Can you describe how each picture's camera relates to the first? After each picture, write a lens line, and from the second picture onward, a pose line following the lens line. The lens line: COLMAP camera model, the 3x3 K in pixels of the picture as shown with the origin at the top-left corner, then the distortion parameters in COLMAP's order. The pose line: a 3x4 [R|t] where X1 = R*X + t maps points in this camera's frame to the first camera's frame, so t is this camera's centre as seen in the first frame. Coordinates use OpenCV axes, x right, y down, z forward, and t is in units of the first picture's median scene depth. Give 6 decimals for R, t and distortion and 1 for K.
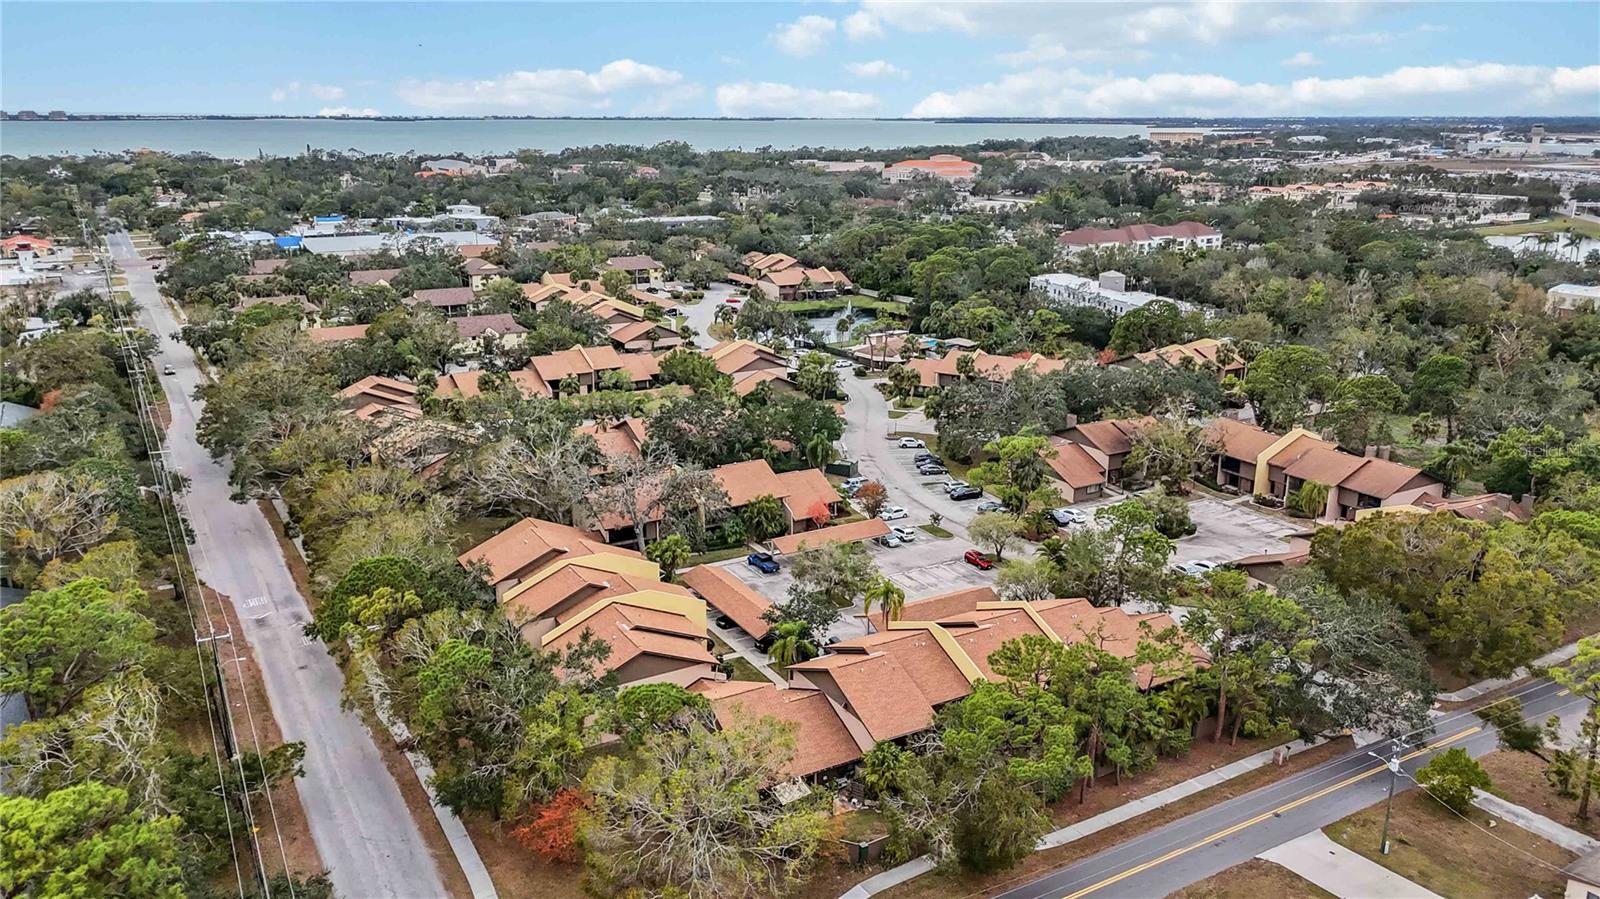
lens RADIAL K [[1155.0, 0, 801.4], [0, 1155.0, 497.2], [0, 0, 1]] dist [0.078654, -0.074013]
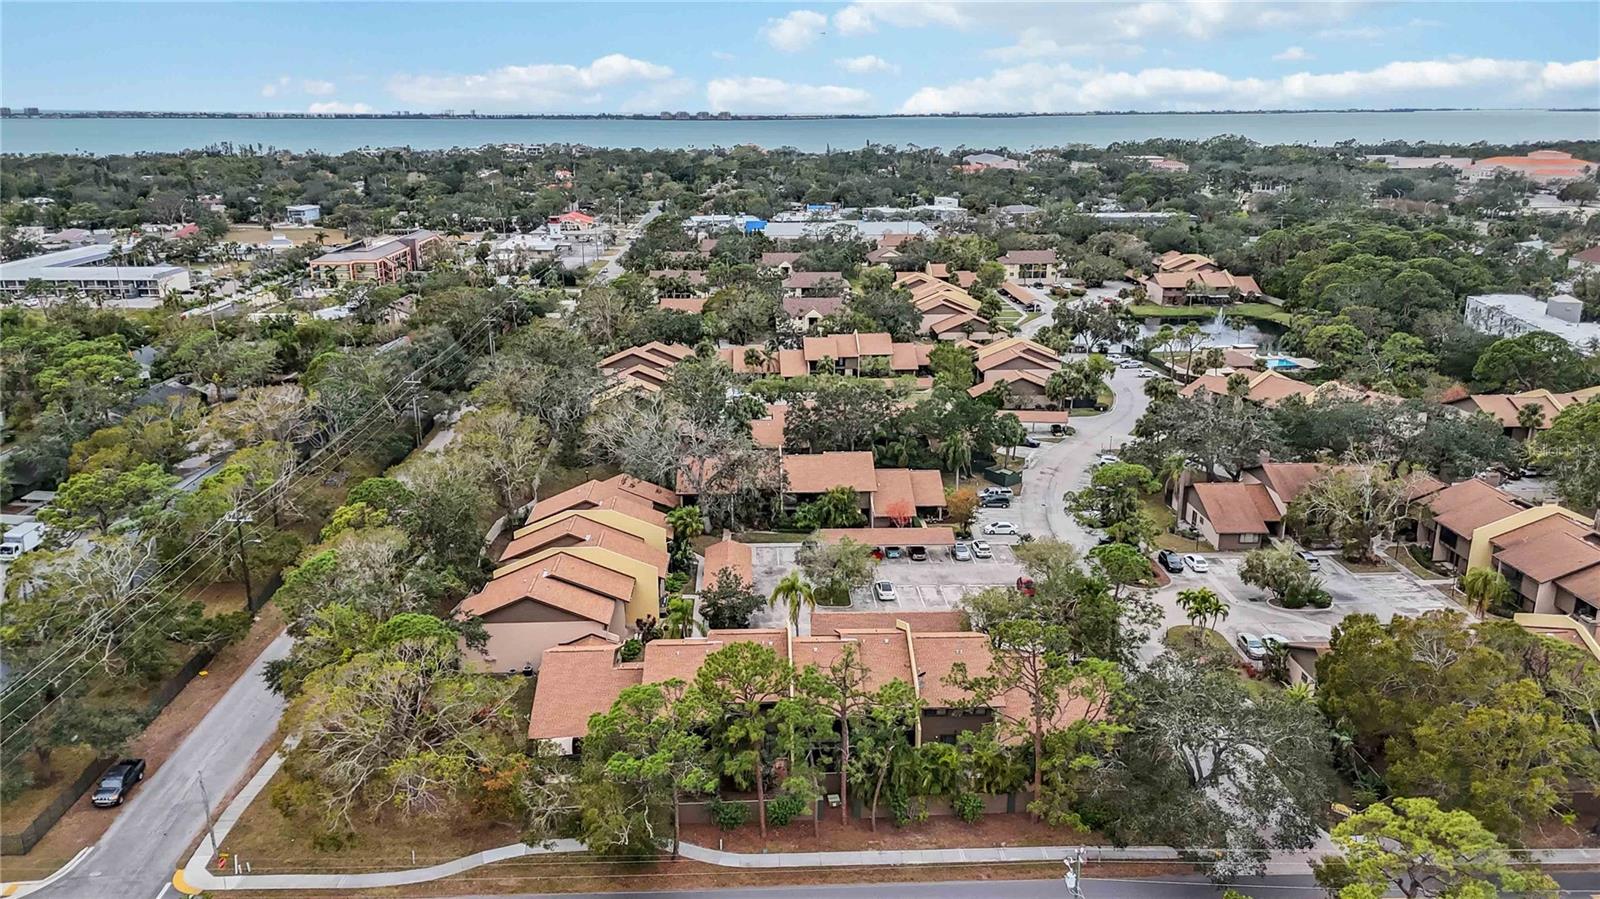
lens RADIAL K [[1168.7, 0, 800.0], [0, 1168.7, 449.5], [0, 0, 1]] dist [0.070488, -0.070253]
pose [[0.883051, 0.126706, -0.451847, 0.263572], [-0.142882, 0.989738, -0.001698, -0.017741], [0.446995, 0.066060, 0.892094, 0.056220]]
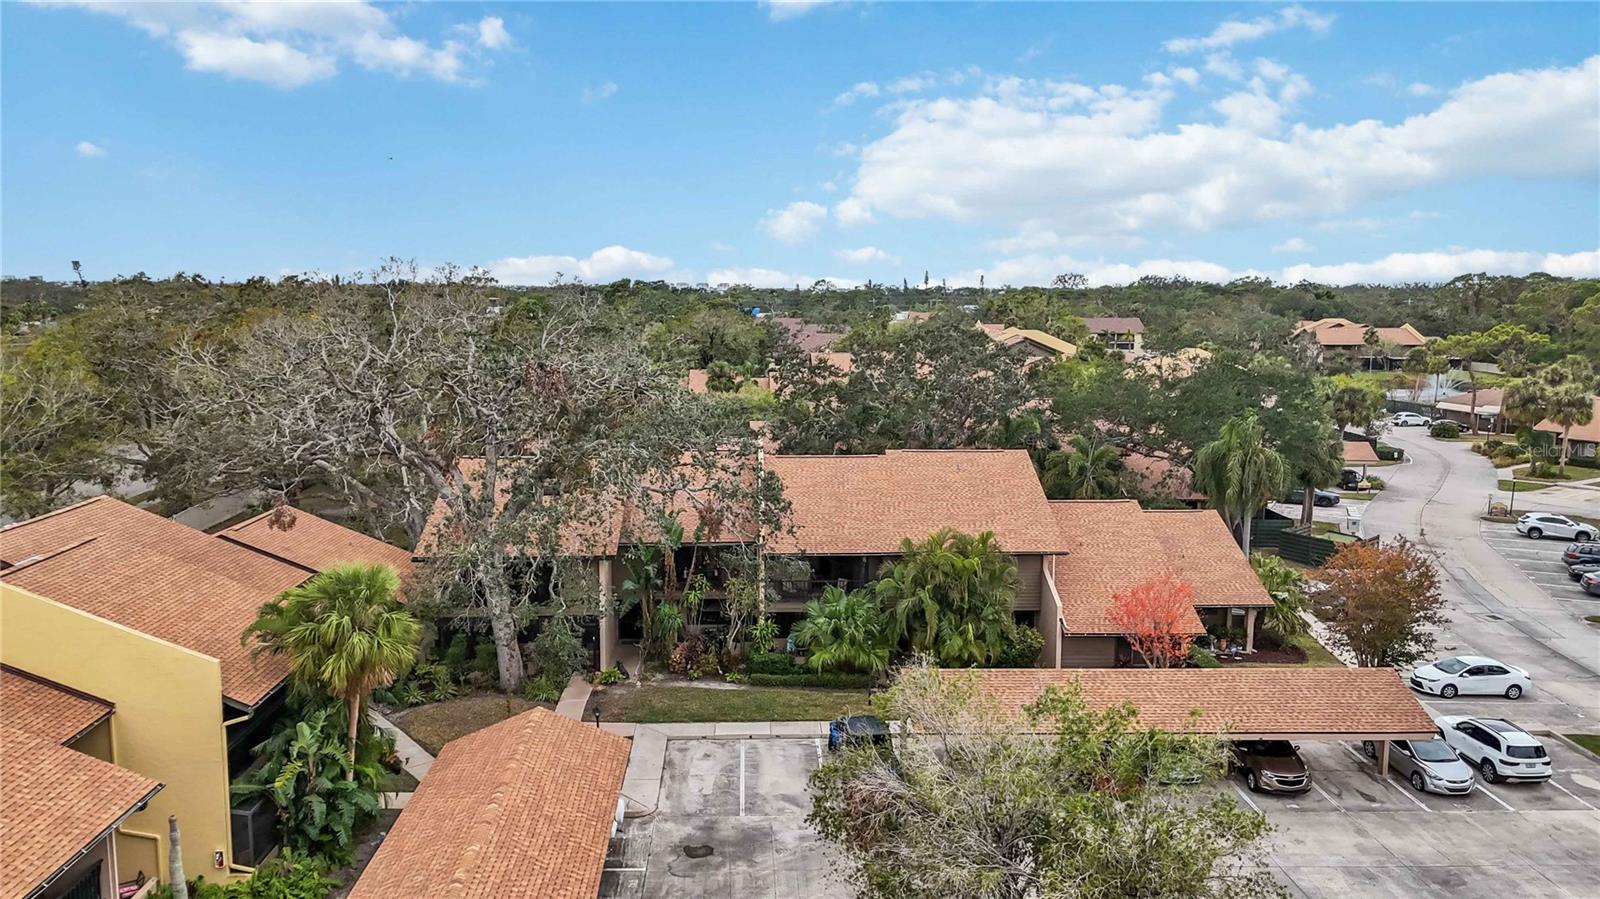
lens RADIAL K [[1168.7, 0, 800.0], [0, 1168.7, 449.5], [0, 0, 1]] dist [0.070488, -0.070253]
pose [[0.884467, 0.063831, -0.462216, 0.048484], [-0.146130, 0.978659, -0.144473, 0.019013], [0.443131, 0.195325, 0.874919, 0.482908]]
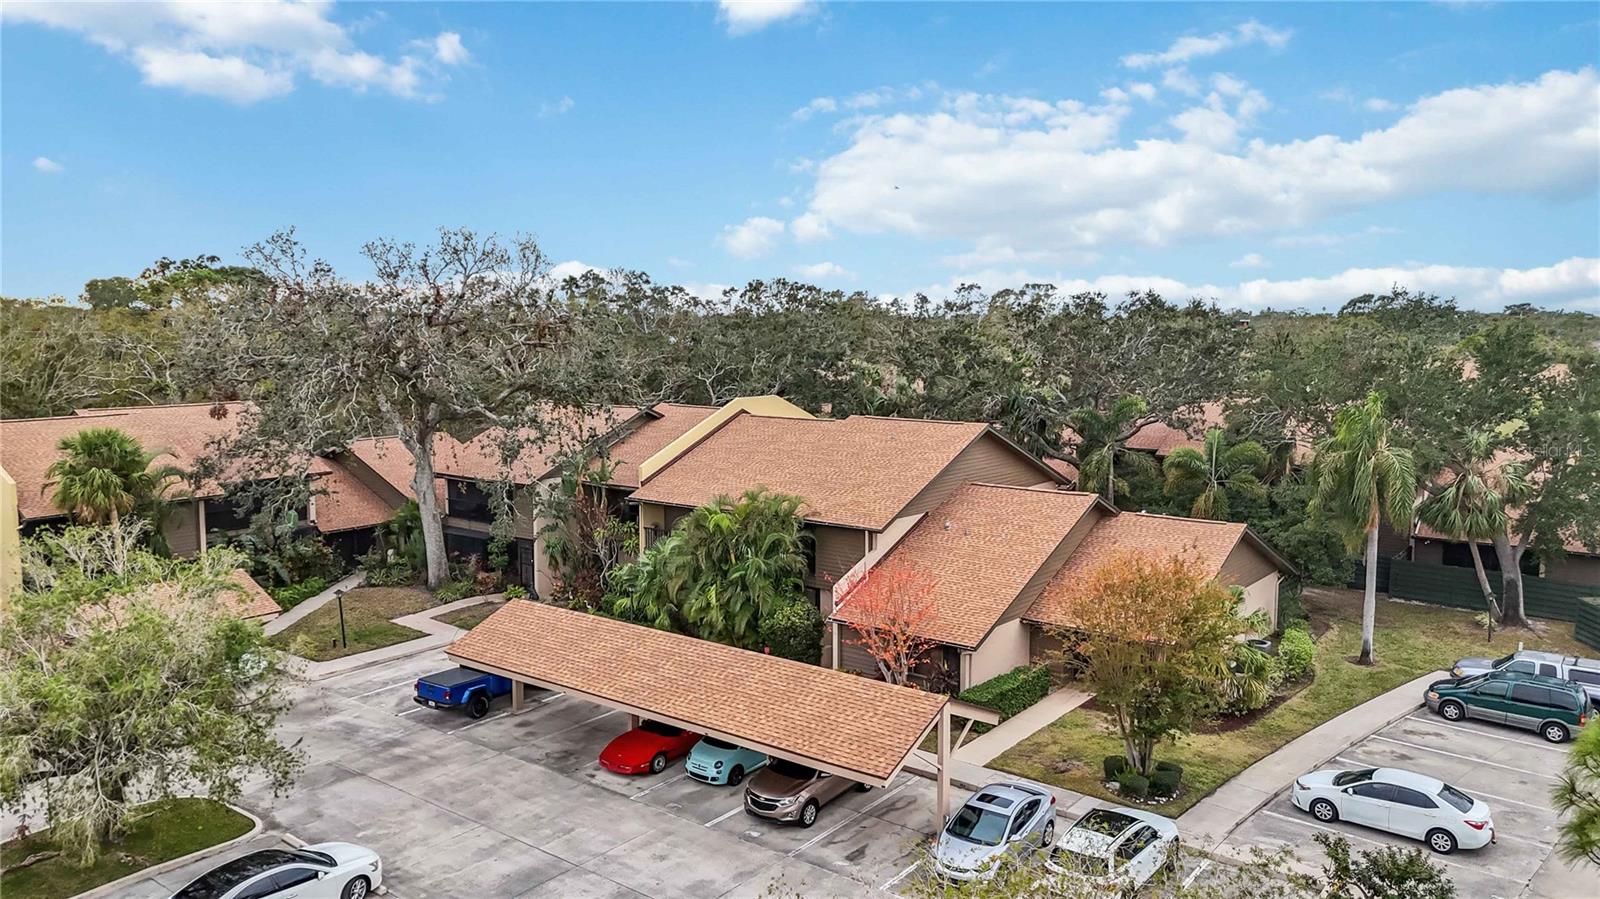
lens RADIAL K [[1168.7, 0, 800.0], [0, 1168.7, 449.5], [0, 0, 1]] dist [0.070488, -0.070253]
pose [[0.365520, 0.098675, -0.925558, 0.158332], [-0.284602, 0.958592, -0.010198, -0.008132], [0.886226, 0.267143, 0.378468, 0.614621]]
